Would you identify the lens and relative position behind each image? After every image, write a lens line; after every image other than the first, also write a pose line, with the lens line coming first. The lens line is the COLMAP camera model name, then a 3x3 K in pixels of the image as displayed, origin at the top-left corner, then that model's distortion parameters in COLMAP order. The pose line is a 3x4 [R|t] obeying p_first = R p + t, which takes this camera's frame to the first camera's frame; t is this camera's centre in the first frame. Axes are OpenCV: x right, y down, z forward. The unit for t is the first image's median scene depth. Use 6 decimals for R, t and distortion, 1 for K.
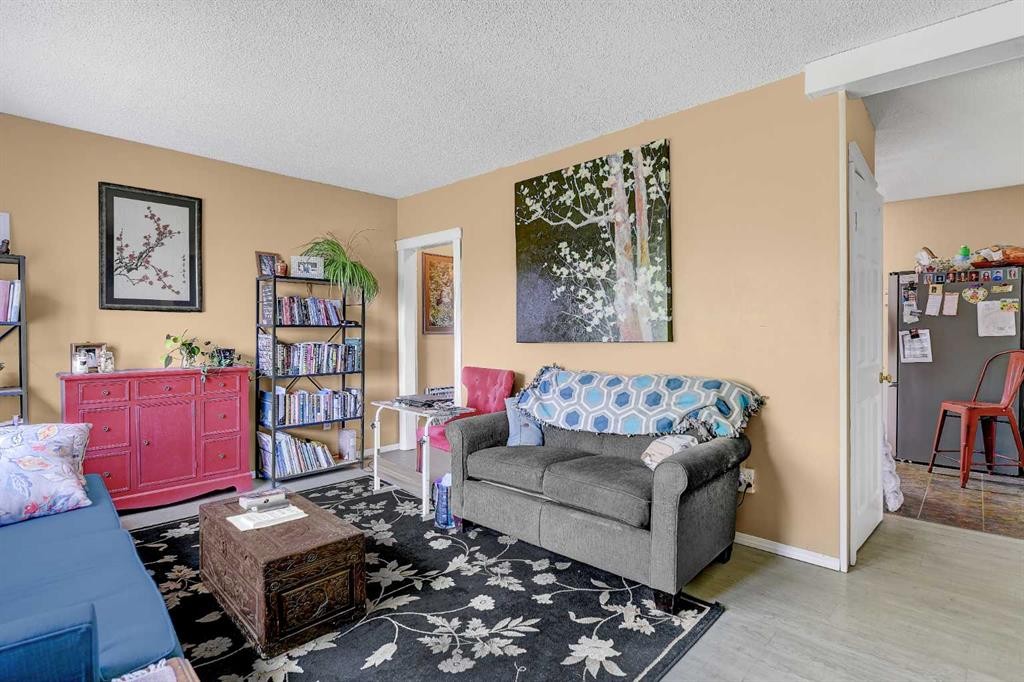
lens RADIAL K [[510.9, 0, 512.0], [0, 510.9, 341.0], [0, 0, 1]] dist [-0.001776, -0.000725]
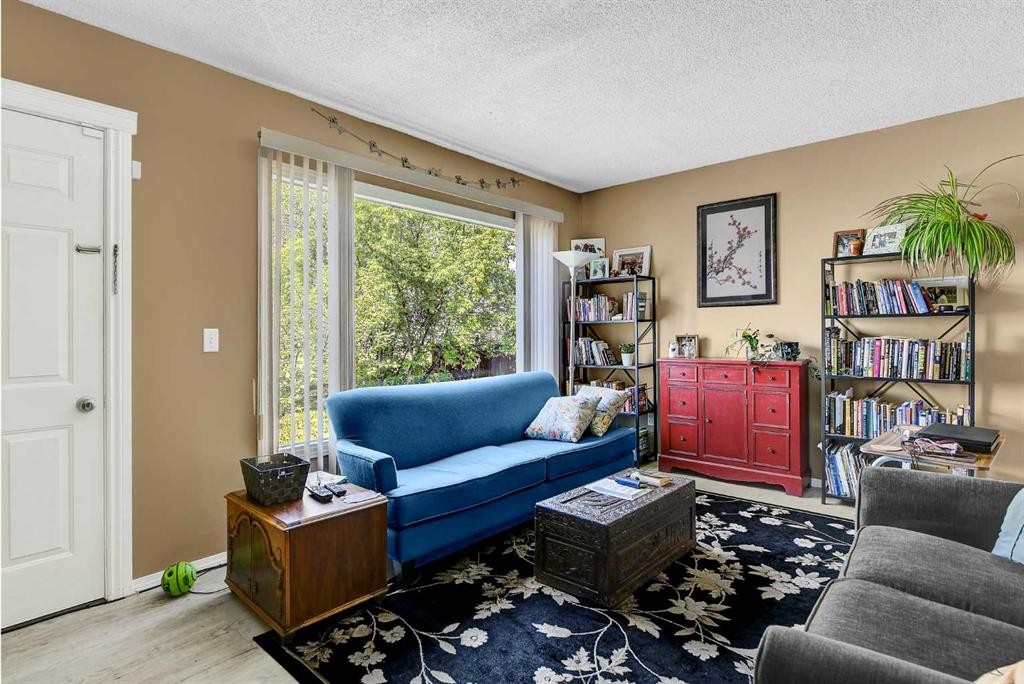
lens RADIAL K [[534.6, 0, 508.6], [0, 534.6, 321.6], [0, 0, 1]] dist [0.000876, -0.000001]
pose [[0.013296, -0.009664, -0.999865, 0.480950], [-0.003596, 0.999946, -0.009712, -0.011494], [0.999905, 0.003724, 0.013261, 0.491964]]
